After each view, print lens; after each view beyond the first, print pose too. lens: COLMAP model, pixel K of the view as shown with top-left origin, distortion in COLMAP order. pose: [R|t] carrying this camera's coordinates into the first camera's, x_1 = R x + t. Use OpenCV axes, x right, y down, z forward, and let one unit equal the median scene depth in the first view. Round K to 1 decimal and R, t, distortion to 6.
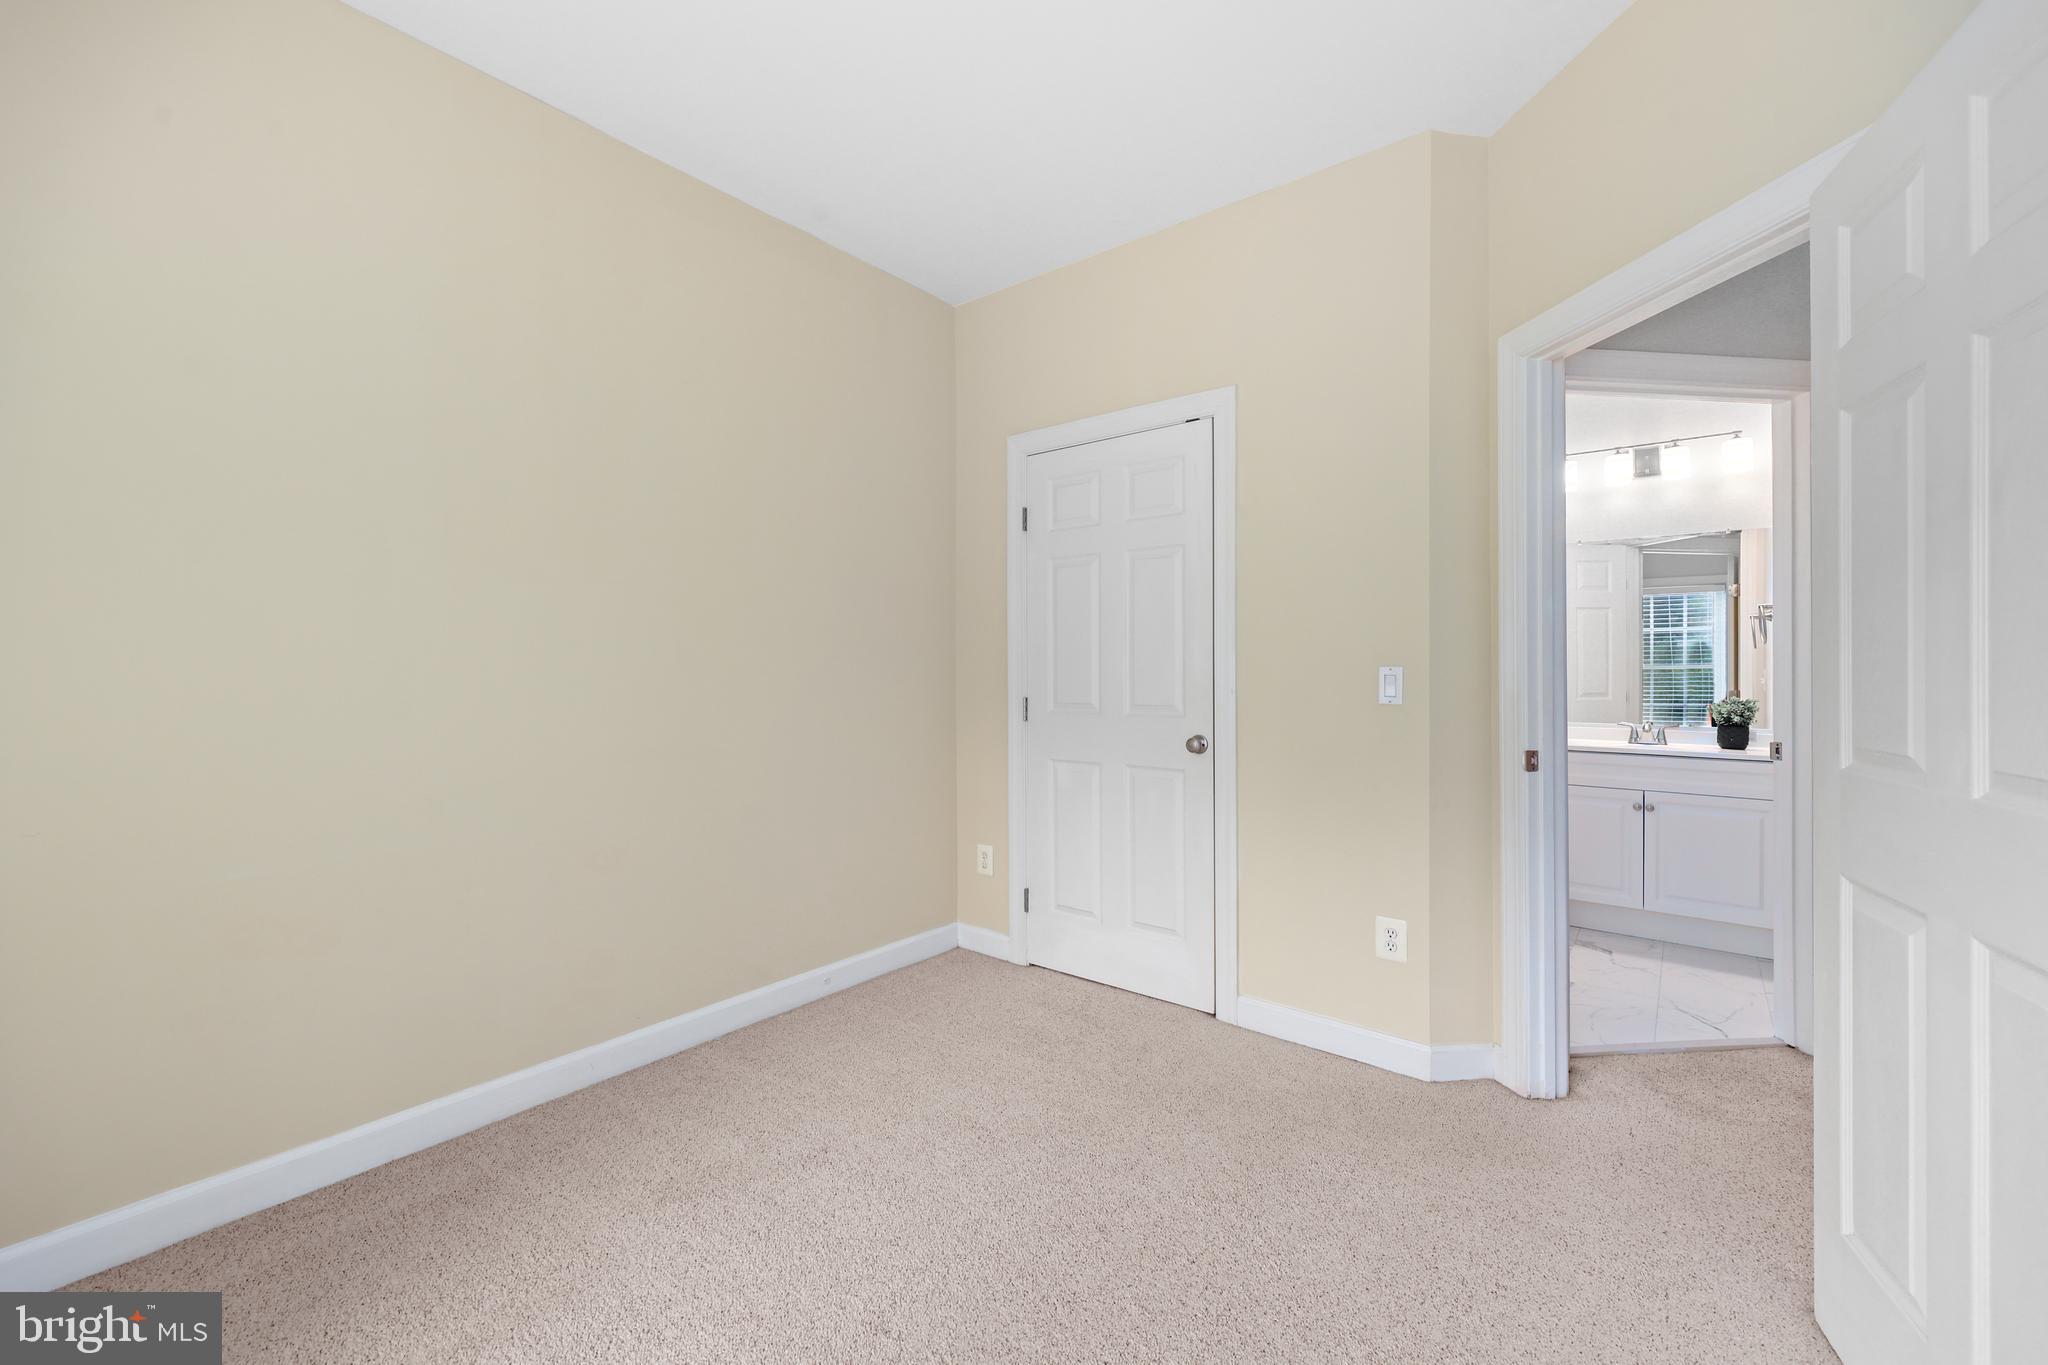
lens RADIAL K [[825.1, 0, 1025.5], [0, 825.1, 677.7], [0, 0, 1]] dist [0.002032, -0.000058]
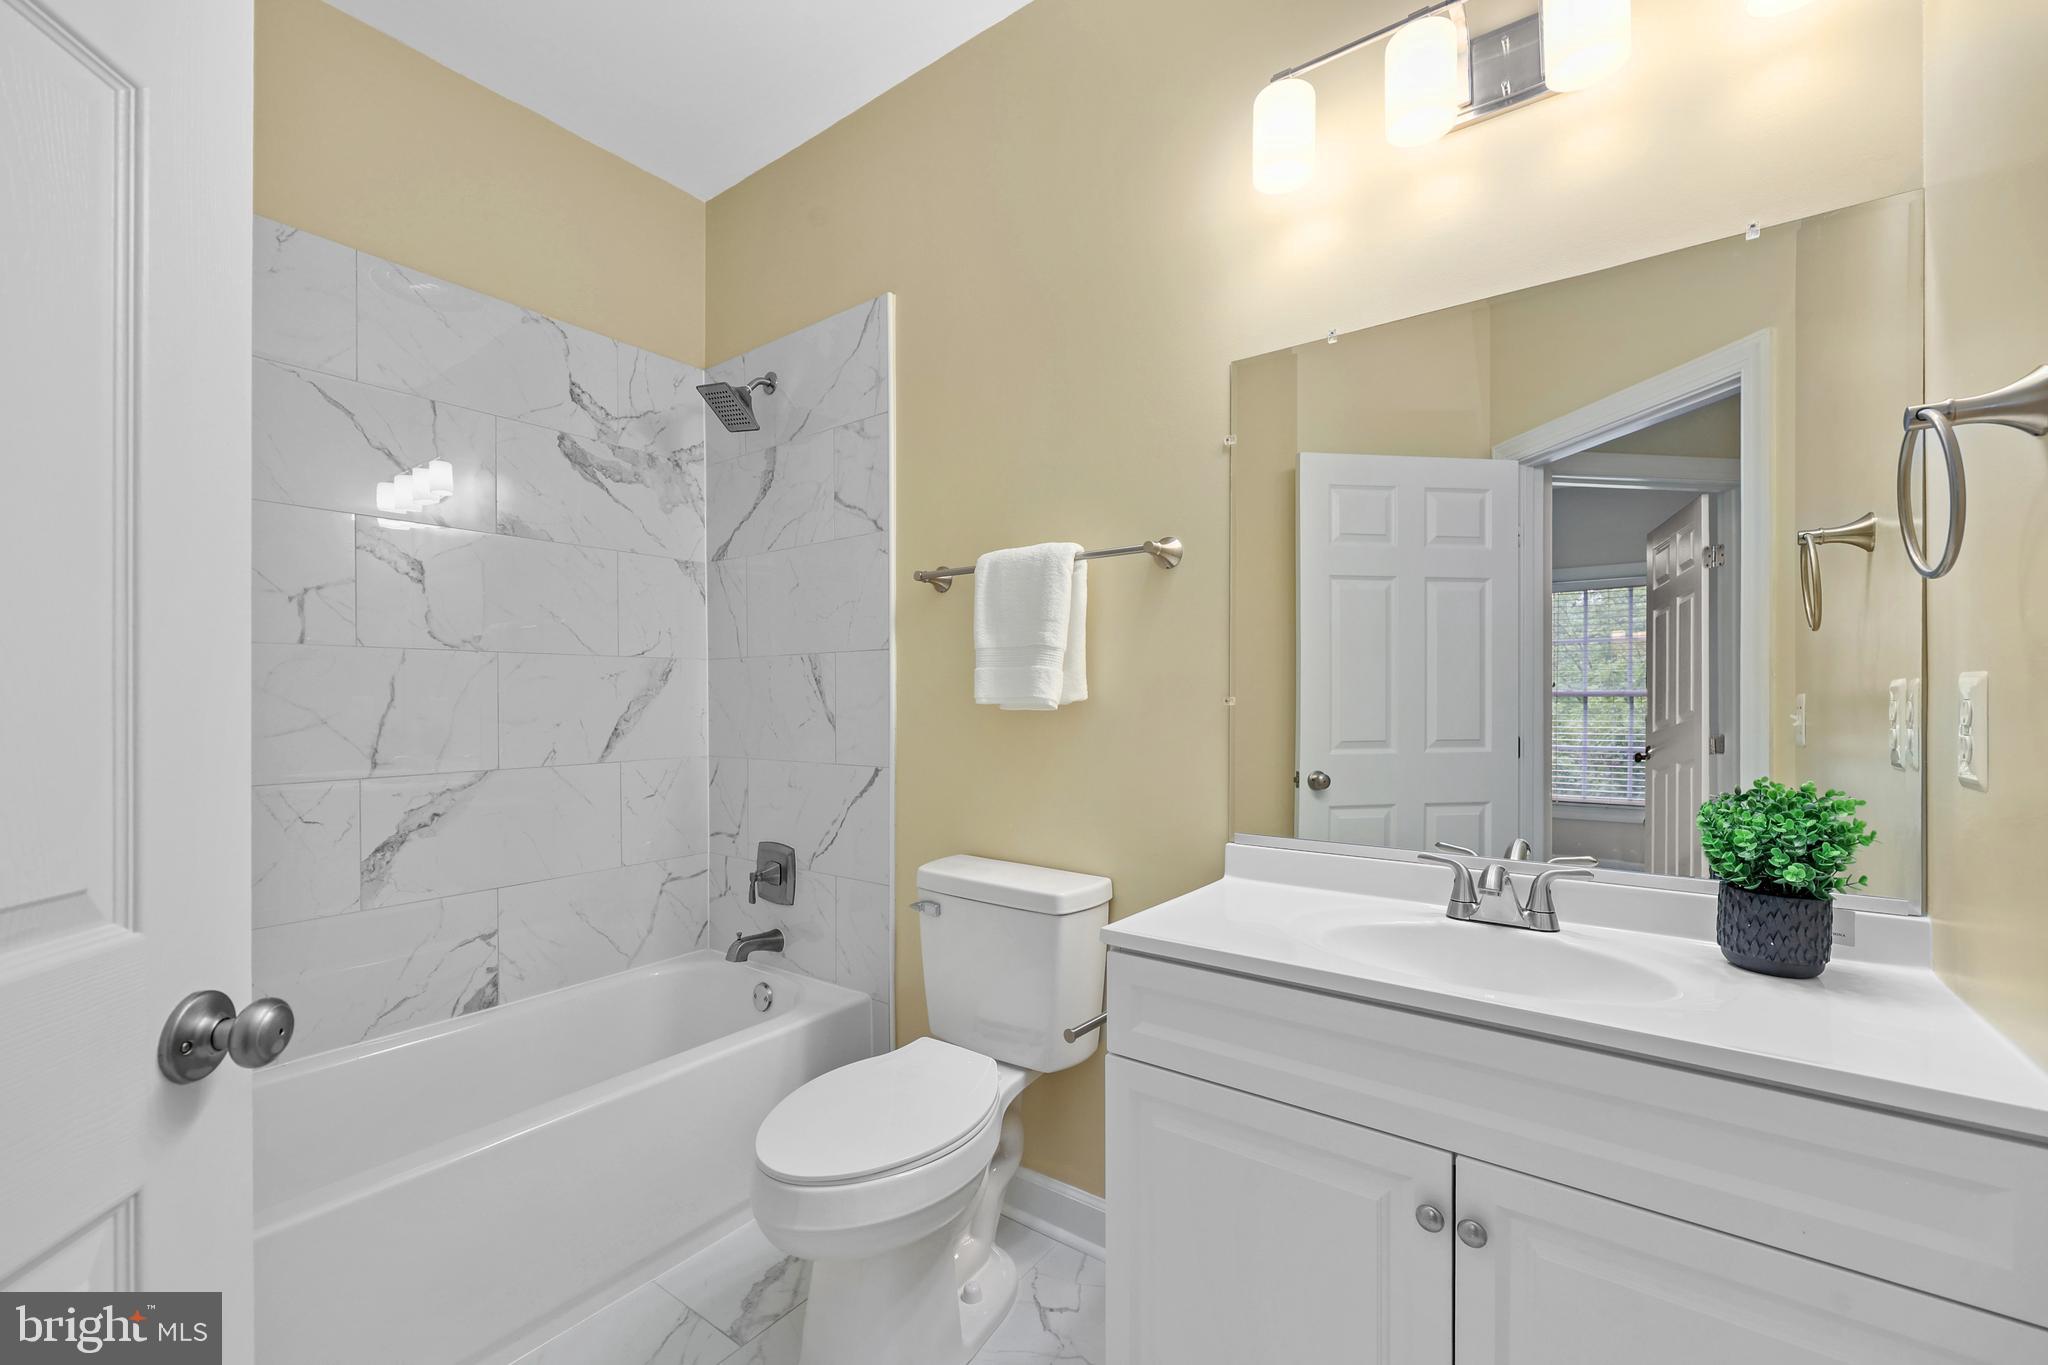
lens RADIAL K [[825.1, 0, 1025.5], [0, 825.1, 677.7], [0, 0, 1]] dist [0.002032, -0.000058]
pose [[0.998872, 0.021840, 0.042152, 0.583119], [-0.020844, 0.999496, -0.023925, -0.002650], [-0.042654, 0.023019, 0.998825, 0.722809]]
